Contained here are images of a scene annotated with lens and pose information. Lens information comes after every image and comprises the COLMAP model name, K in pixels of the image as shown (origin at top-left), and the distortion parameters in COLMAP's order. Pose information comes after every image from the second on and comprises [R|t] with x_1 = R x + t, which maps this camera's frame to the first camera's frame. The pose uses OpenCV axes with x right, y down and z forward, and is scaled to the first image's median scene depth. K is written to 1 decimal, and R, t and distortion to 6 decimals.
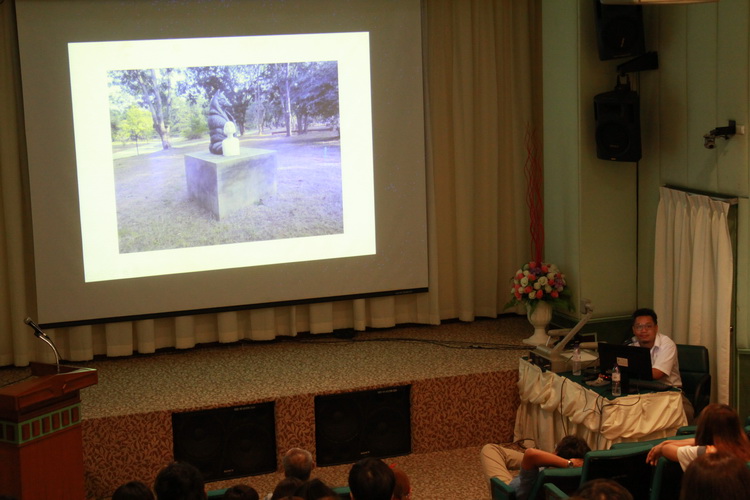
lens RADIAL K [[1435.6, 0, 375.0], [0, 1435.6, 250.0], [0, 0, 1]] dist [0.014699, 0.067177]
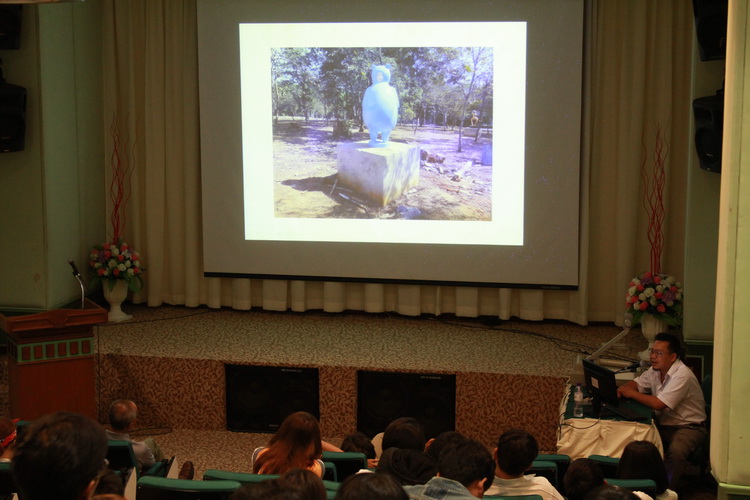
lens RADIAL K [[1402.0, 0, 375.0], [0, 1402.0, 250.0], [0, 0, 1]] dist [0.025275, 0.100887]
pose [[0.855649, 0.114145, -0.504812, 0.453533], [-0.104658, 0.993386, 0.047225, -0.032875], [0.506864, 0.012424, 0.861936, 0.122691]]
